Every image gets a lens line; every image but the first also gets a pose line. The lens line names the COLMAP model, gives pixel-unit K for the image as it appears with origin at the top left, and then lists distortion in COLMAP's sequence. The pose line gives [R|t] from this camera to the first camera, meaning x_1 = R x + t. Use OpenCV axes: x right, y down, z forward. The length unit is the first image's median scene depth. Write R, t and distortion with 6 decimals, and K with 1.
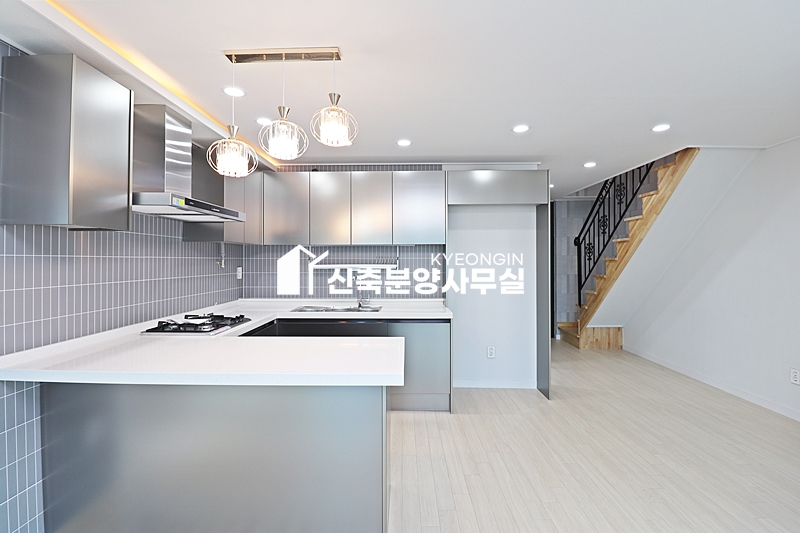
lens RADIAL K [[368.9, 0, 399.3], [0, 368.9, 259.0], [0, 0, 1]] dist [-0.003646, -0.009229]
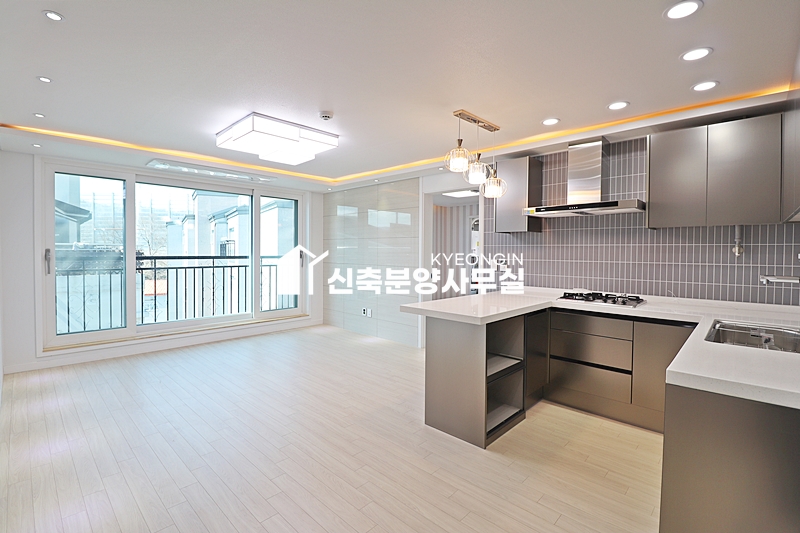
lens RADIAL K [[368.9, 0, 400.0], [0, 368.9, 260.6], [0, 0, 1]] dist [-0.003646, -0.009229]
pose [[-0.677524, 0.013979, -0.735368, 0.511638], [-0.005394, 0.999698, 0.023974, 0.014253], [0.735481, 0.020210, -0.677244, 0.837738]]
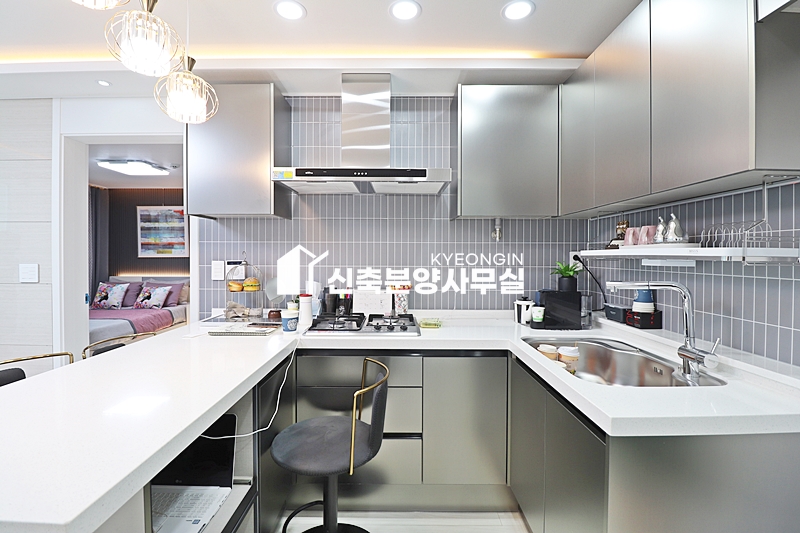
lens RADIAL K [[368.9, 0, 390.1], [0, 368.9, 262.0], [0, 0, 1]] dist [-0.003646, -0.009229]
pose [[0.011726, 0.016816, -0.999790, 0.187865], [-0.007434, 0.999832, 0.016730, 0.027580], [0.999904, 0.007236, 0.011849, 0.620436]]
